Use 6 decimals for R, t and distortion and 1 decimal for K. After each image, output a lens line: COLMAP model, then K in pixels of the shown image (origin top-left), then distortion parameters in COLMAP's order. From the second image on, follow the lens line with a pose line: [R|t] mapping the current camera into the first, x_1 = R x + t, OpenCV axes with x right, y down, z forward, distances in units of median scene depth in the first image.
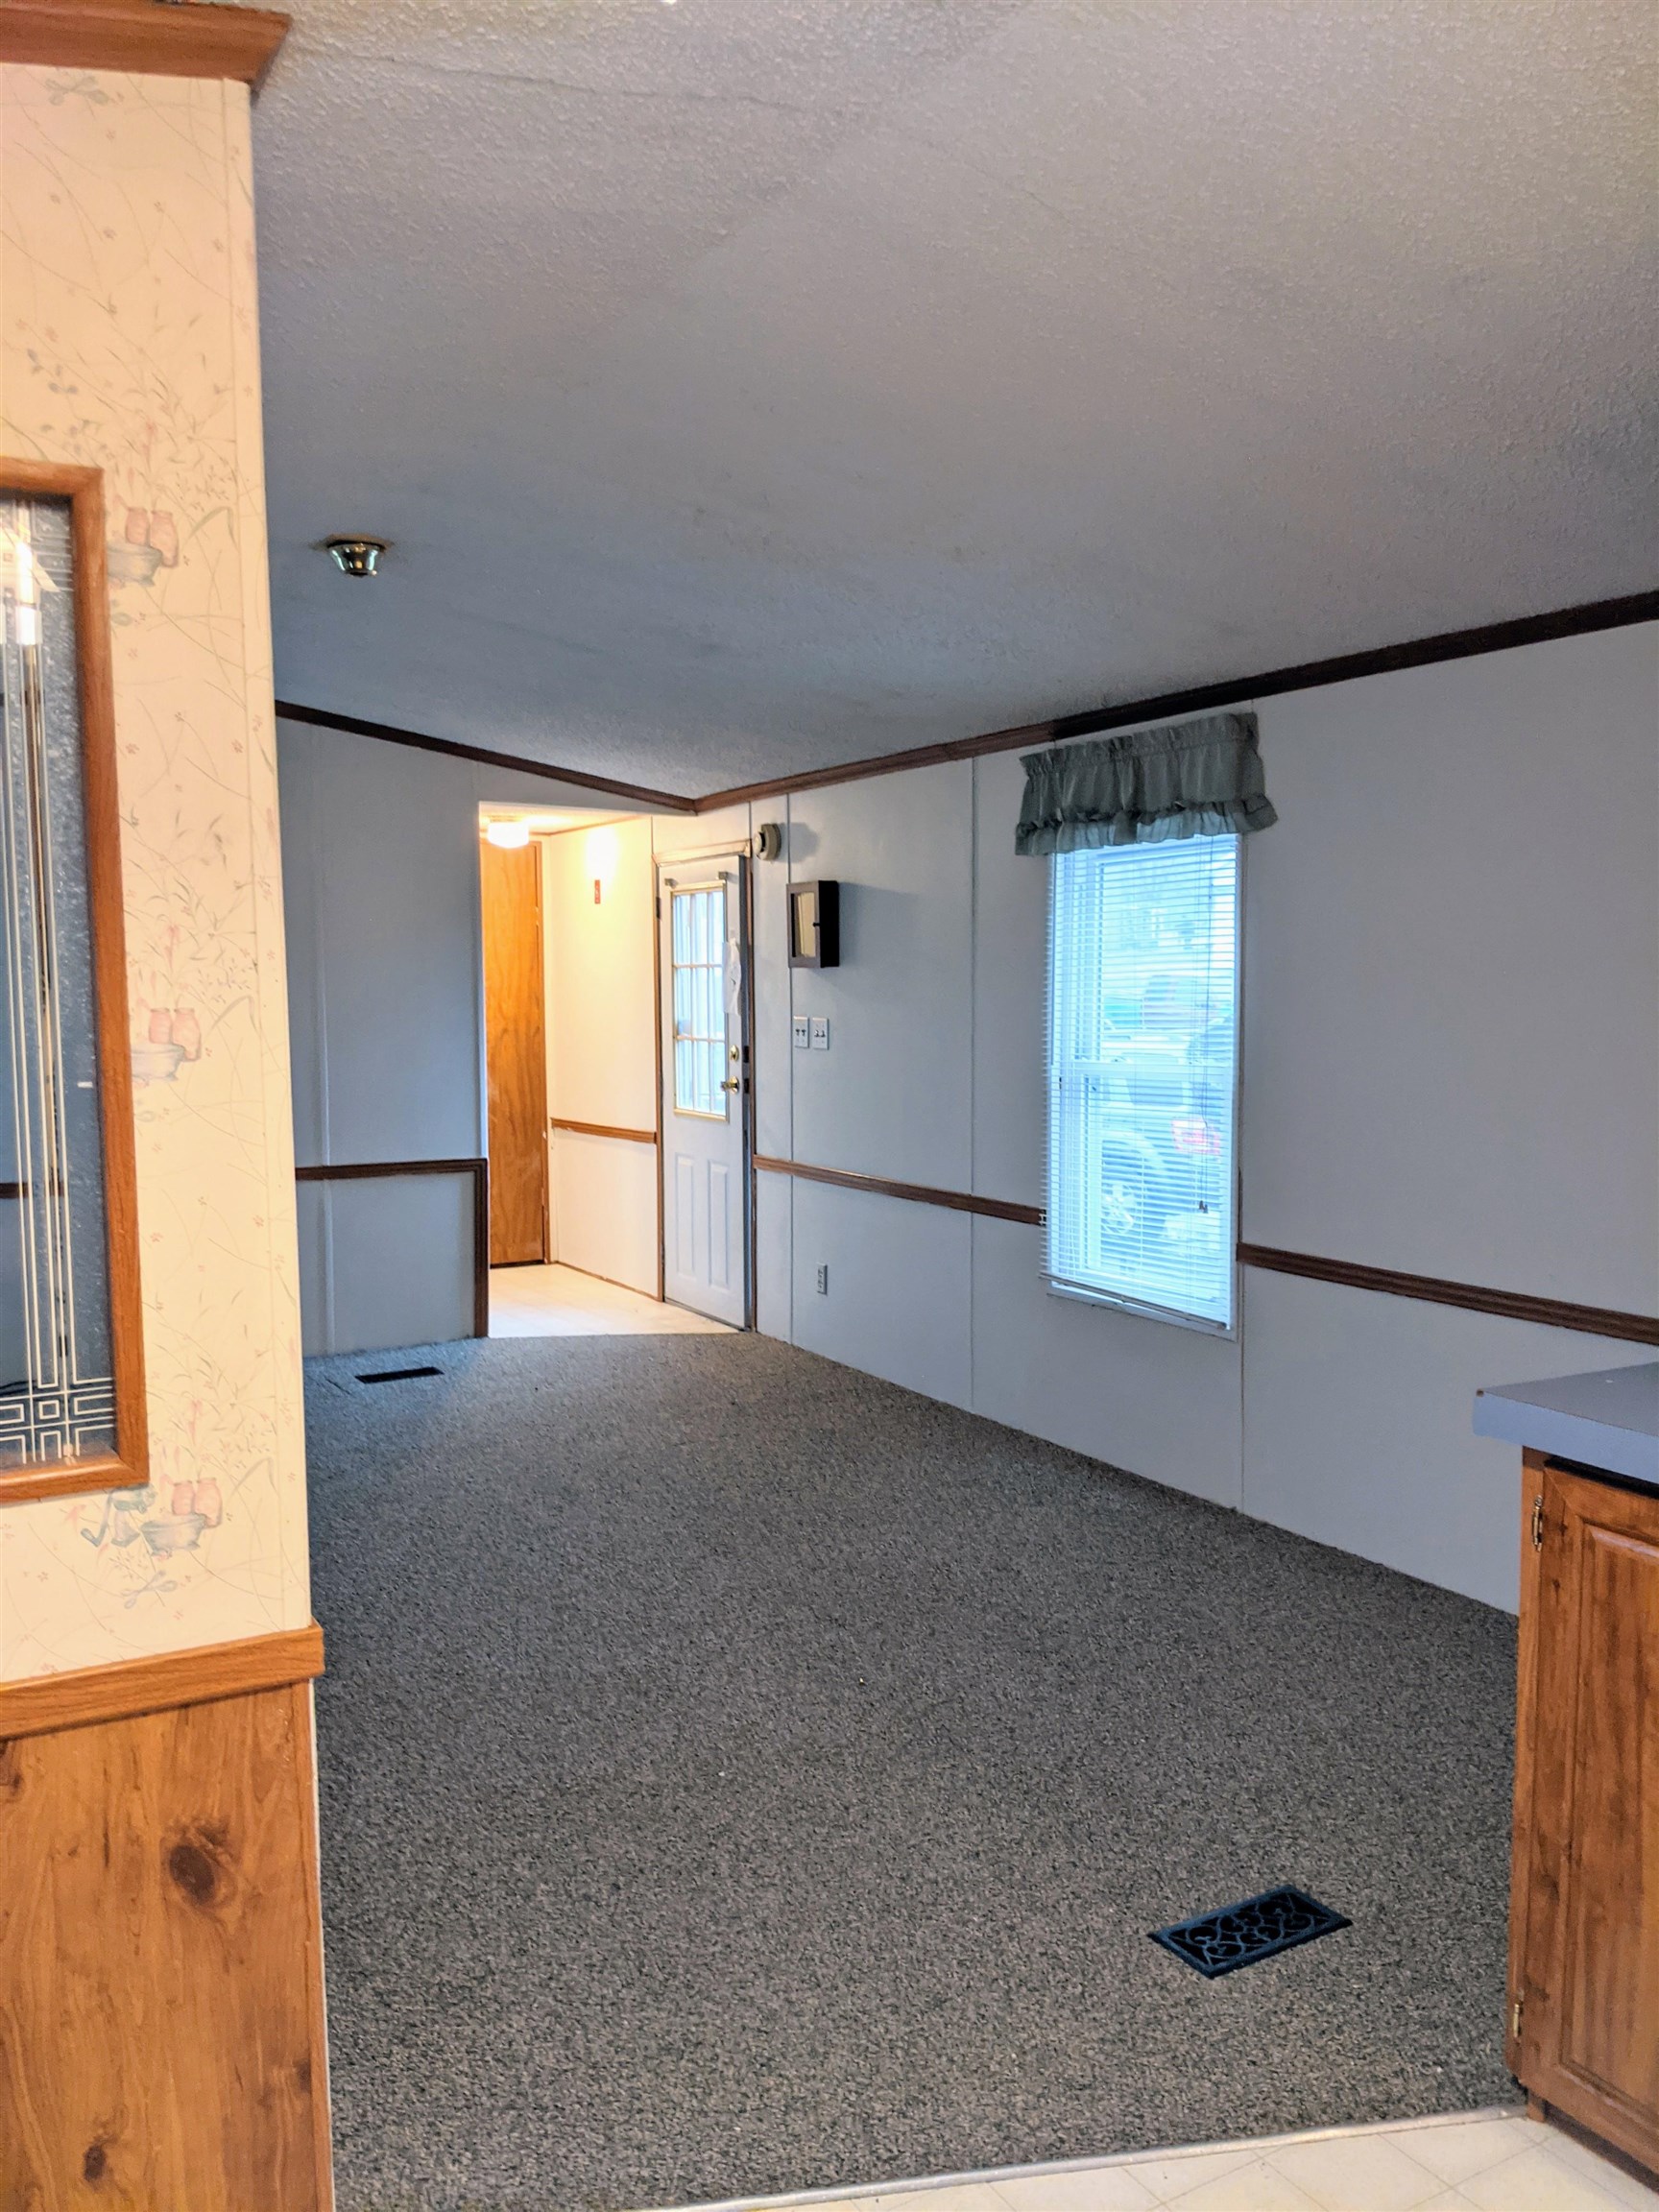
lens RADIAL K [[1747.6, 0, 851.4], [0, 1747.6, 1090.9], [0, 0, 1]] dist [0.060483, -0.080135]
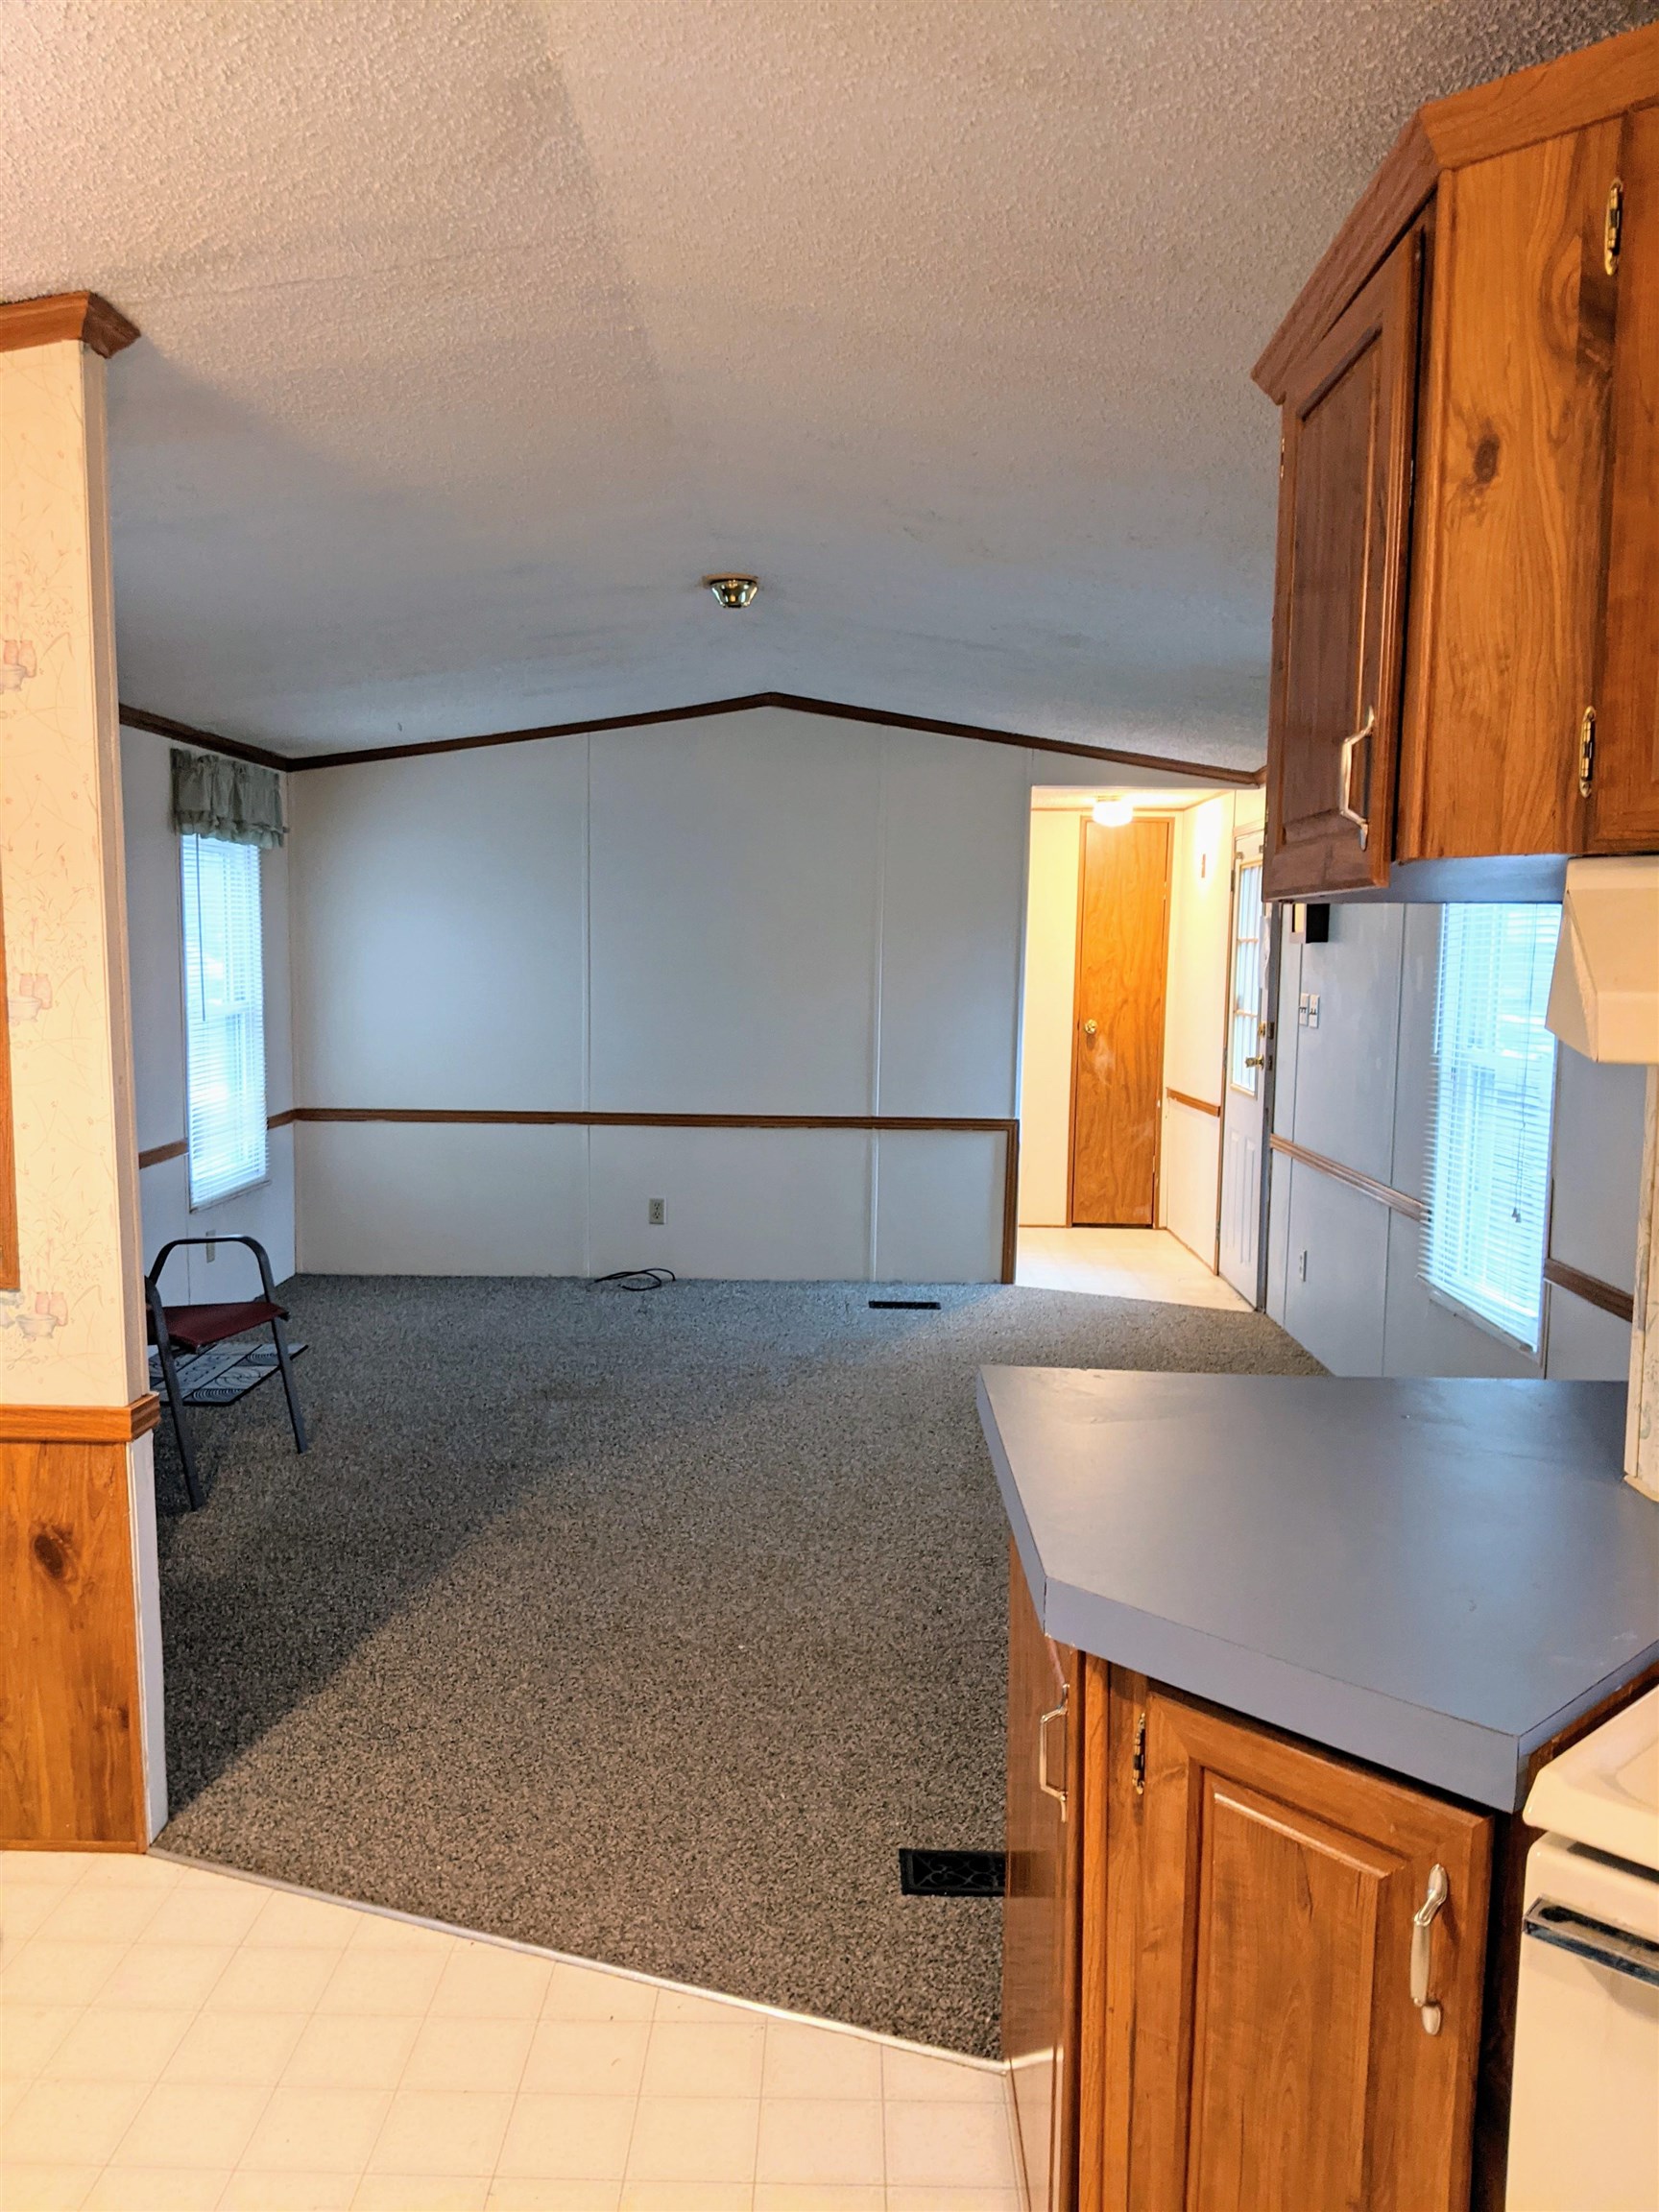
lens RADIAL K [[1747.6, 0, 813.6], [0, 1747.6, 1083.6], [0, 0, 1]] dist [0.060483, -0.080135]
pose [[0.849324, 0.053174, -0.525187, 0.666051], [-0.045936, 0.998584, 0.026818, -0.016463], [0.525870, 0.001348, 0.850564, 0.054204]]
